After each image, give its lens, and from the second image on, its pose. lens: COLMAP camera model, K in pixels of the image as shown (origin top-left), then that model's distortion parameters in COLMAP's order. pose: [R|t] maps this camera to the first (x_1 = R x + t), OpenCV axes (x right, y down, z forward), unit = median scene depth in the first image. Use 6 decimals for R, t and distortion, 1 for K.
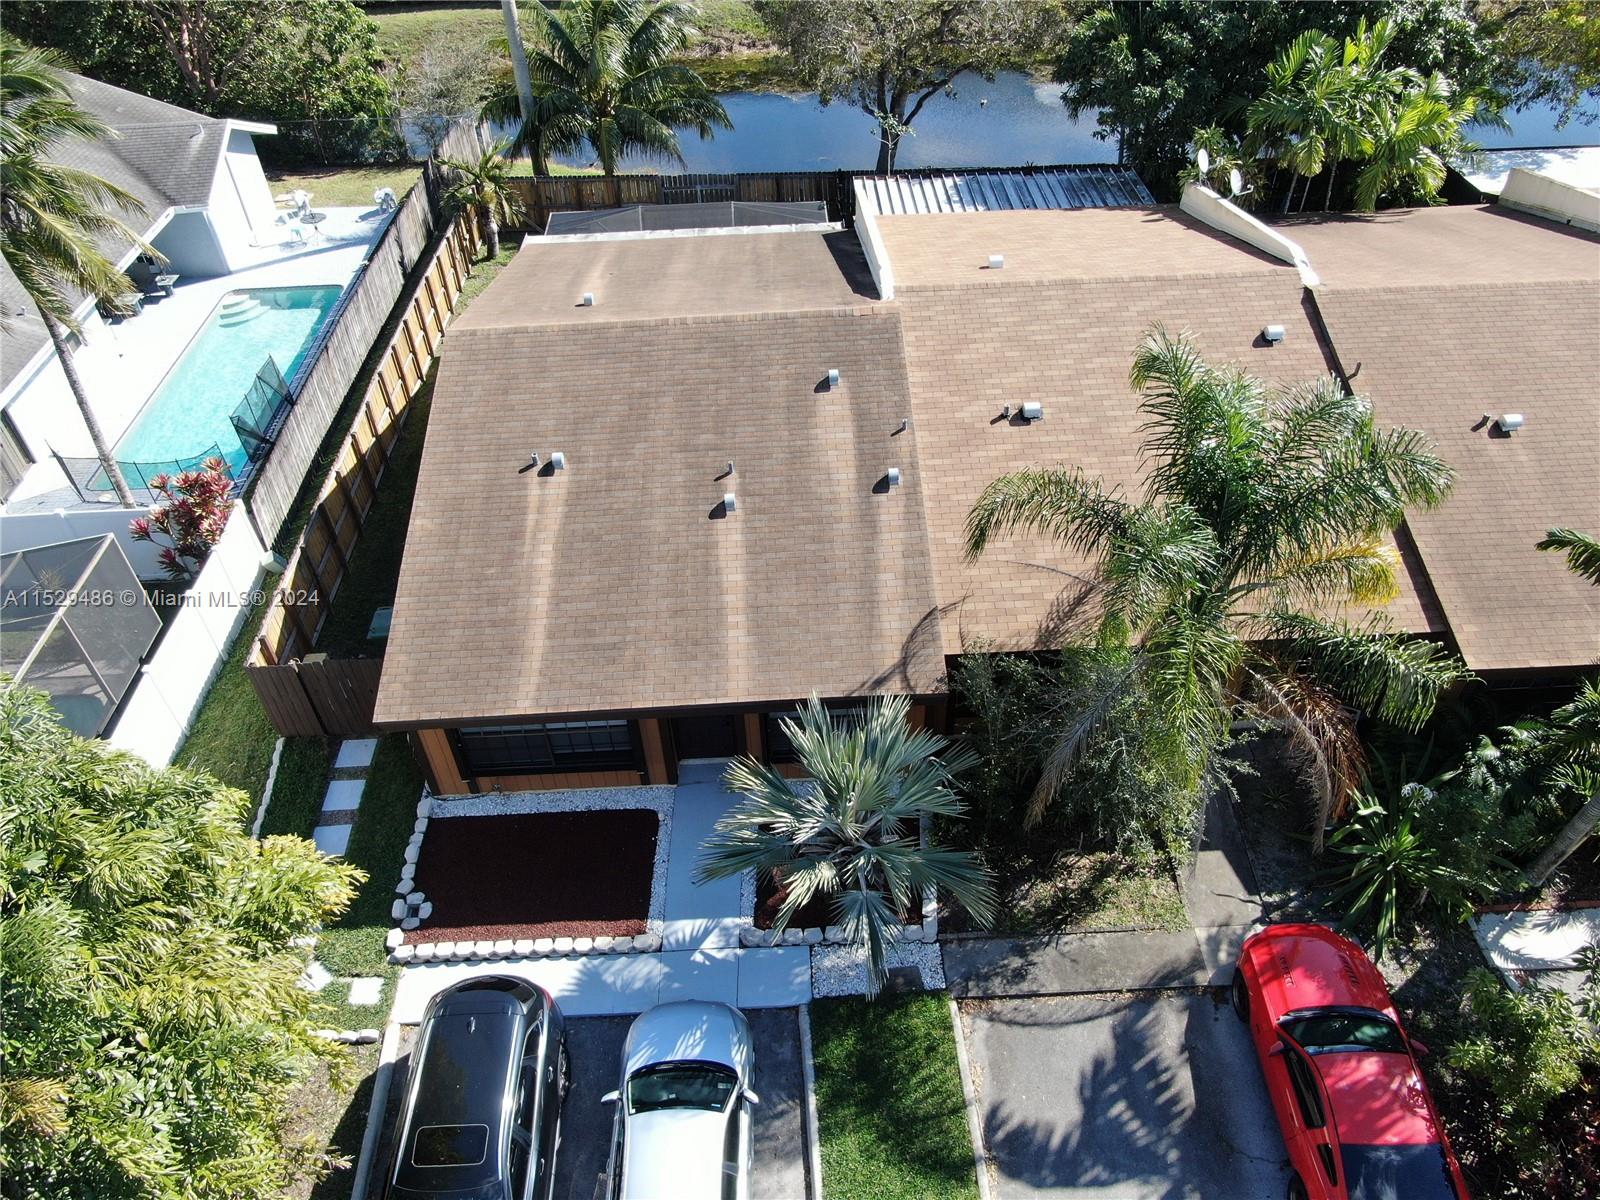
lens RADIAL K [[1146.7, 0, 804.0], [0, 1146.7, 602.8], [0, 0, 1]] dist [-0.011080, 0.004007]
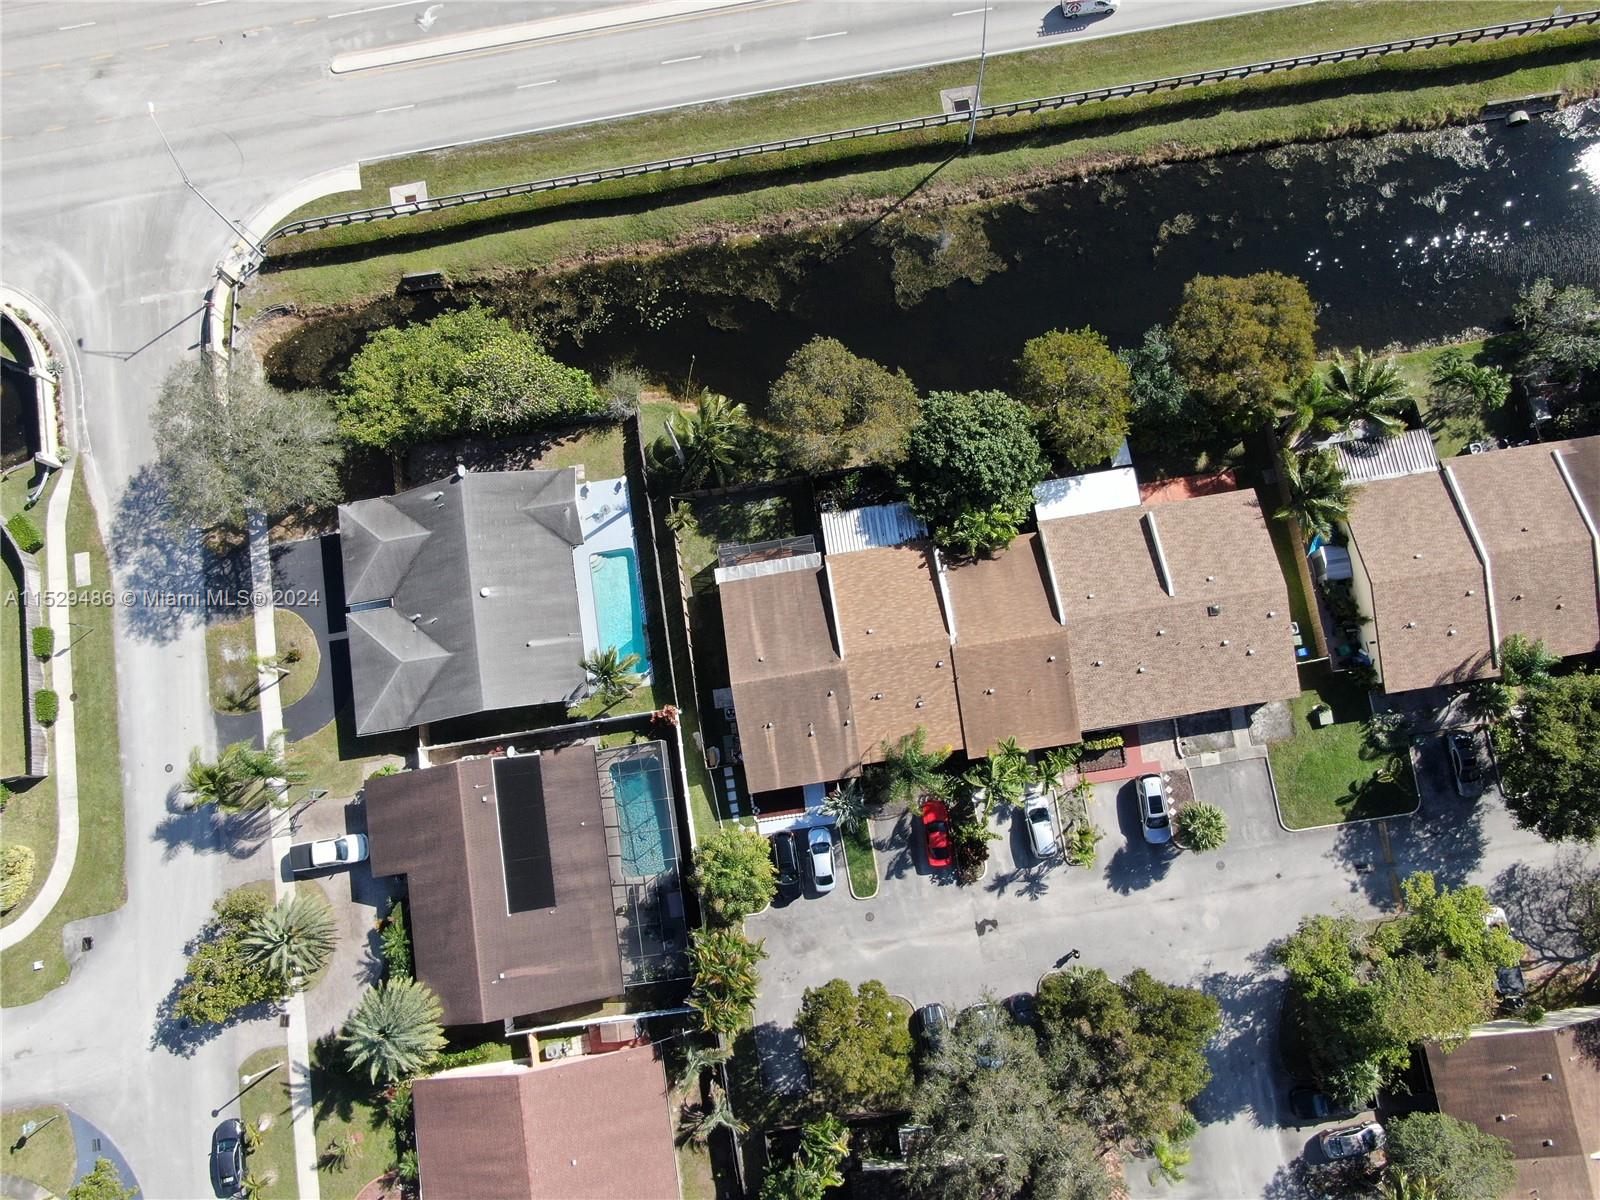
lens RADIAL K [[1146.7, 0, 804.0], [0, 1146.7, 602.8], [0, 0, 1]] dist [-0.011080, 0.004007]
pose [[0.993341, -0.114789, 0.009820, -0.089738], [0.084336, 0.782580, 0.616811, -3.518408], [-0.078488, -0.611876, 0.787050, -2.380280]]
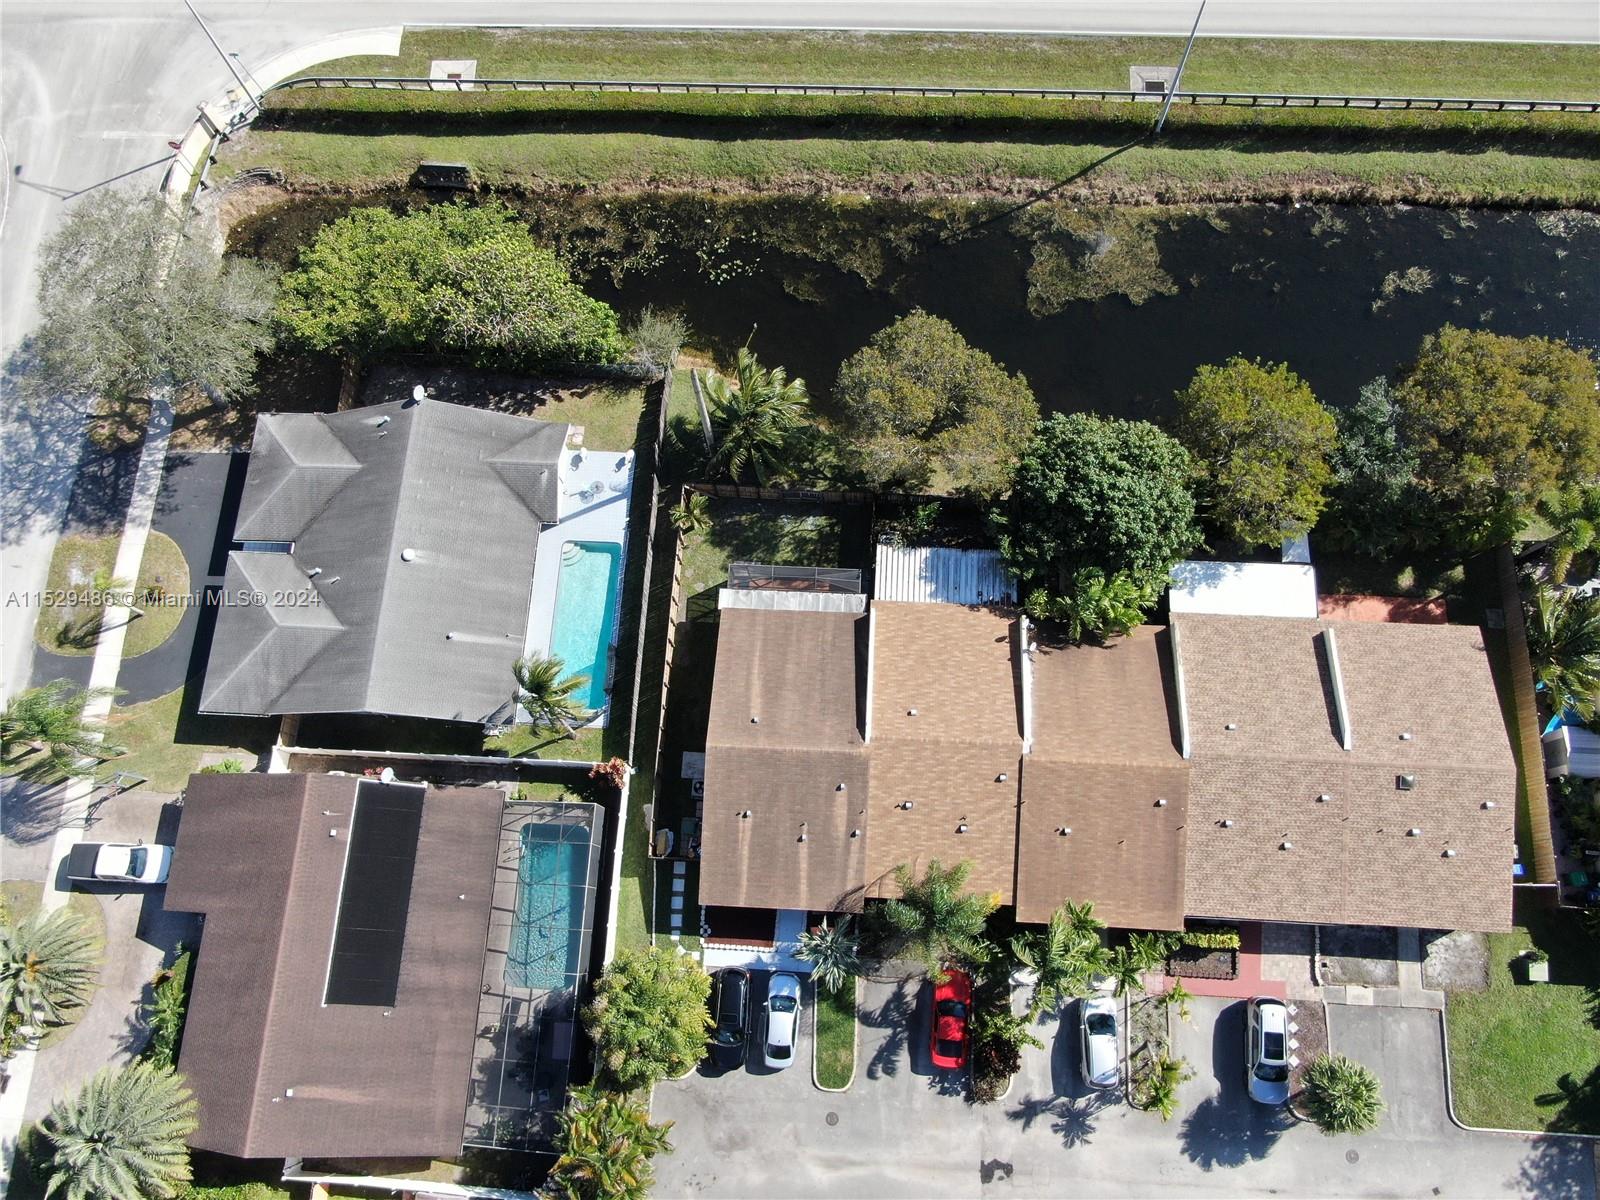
lens RADIAL K [[1146.7, 0, 804.0], [0, 1146.7, 602.8], [0, 0, 1]] dist [-0.011080, 0.004007]
pose [[0.995775, 0.085919, -0.032393, -0.020468], [-0.055656, 0.845348, 0.531309, -2.497675], [0.073033, -0.527262, 0.846559, -1.424809]]
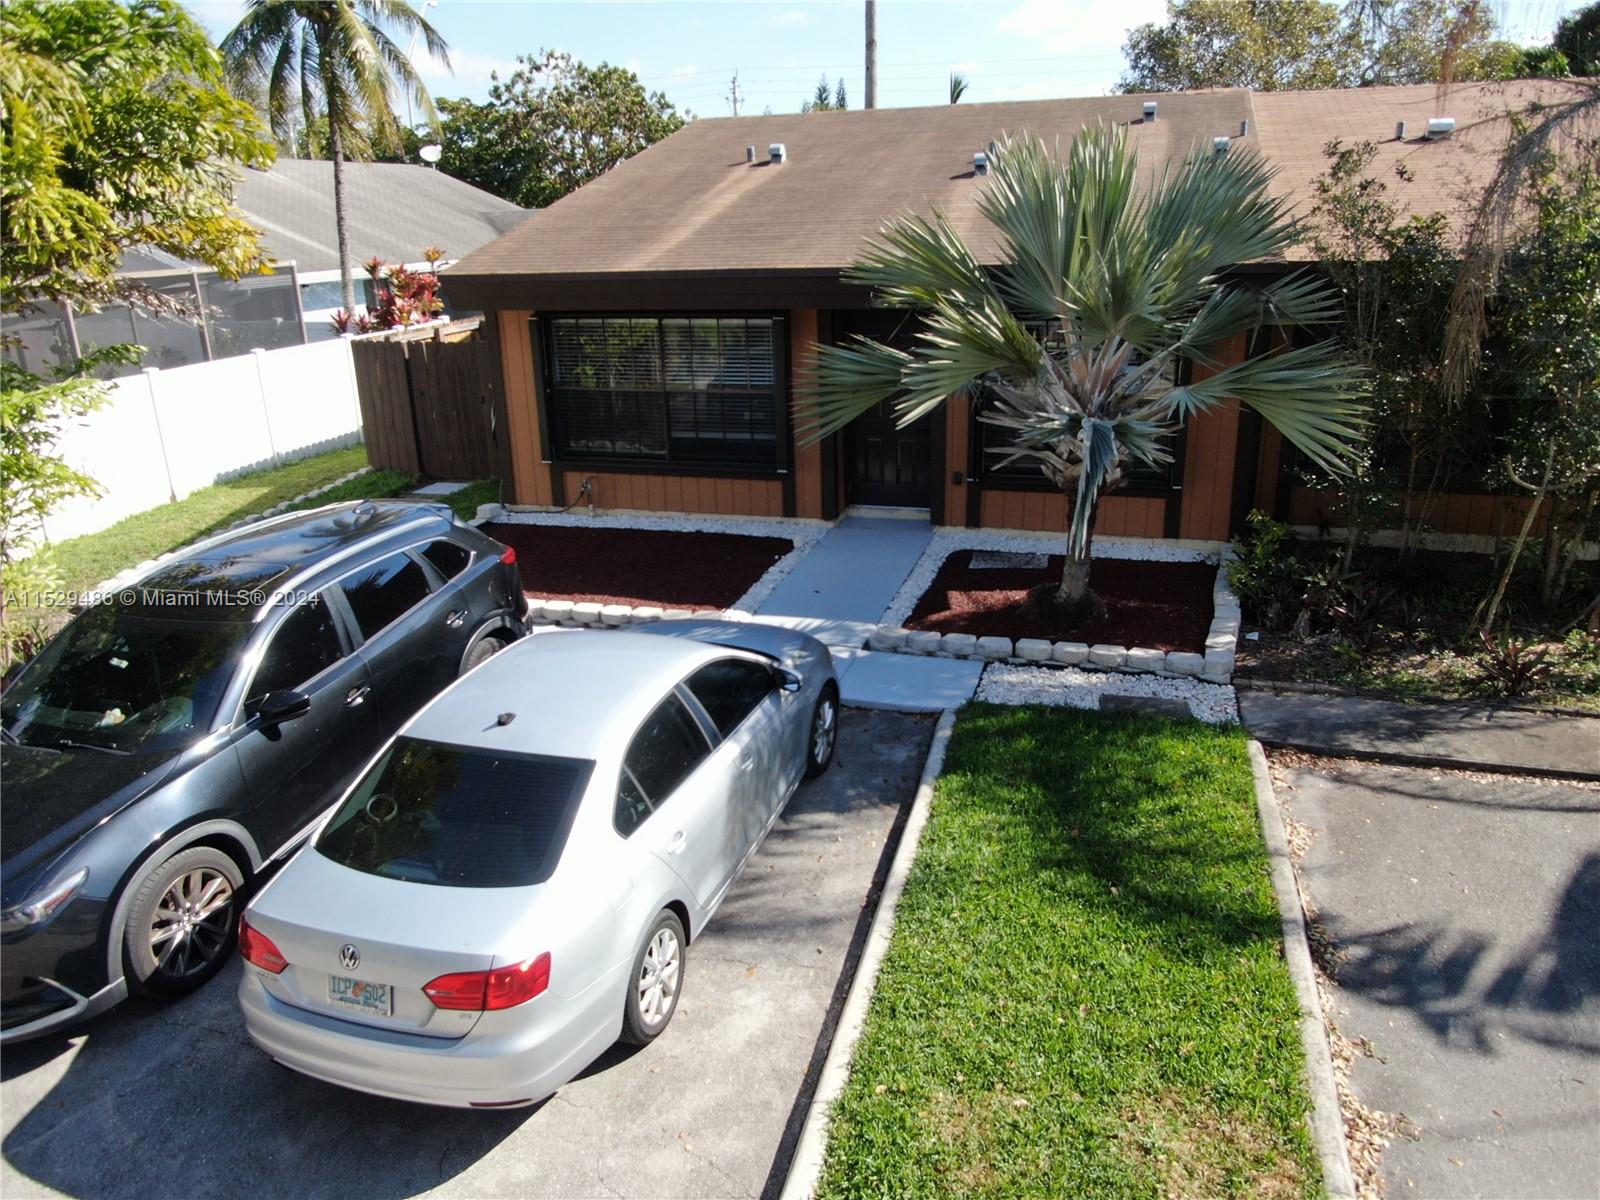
lens RADIAL K [[1146.7, 0, 804.0], [0, 1146.7, 602.8], [0, 0, 1]] dist [-0.011080, 0.004007]
pose [[0.945707, 0.098852, -0.309624, 0.090905], [-0.221878, 0.892473, -0.392763, 0.512627], [0.237505, 0.440138, 0.865950, 0.490499]]
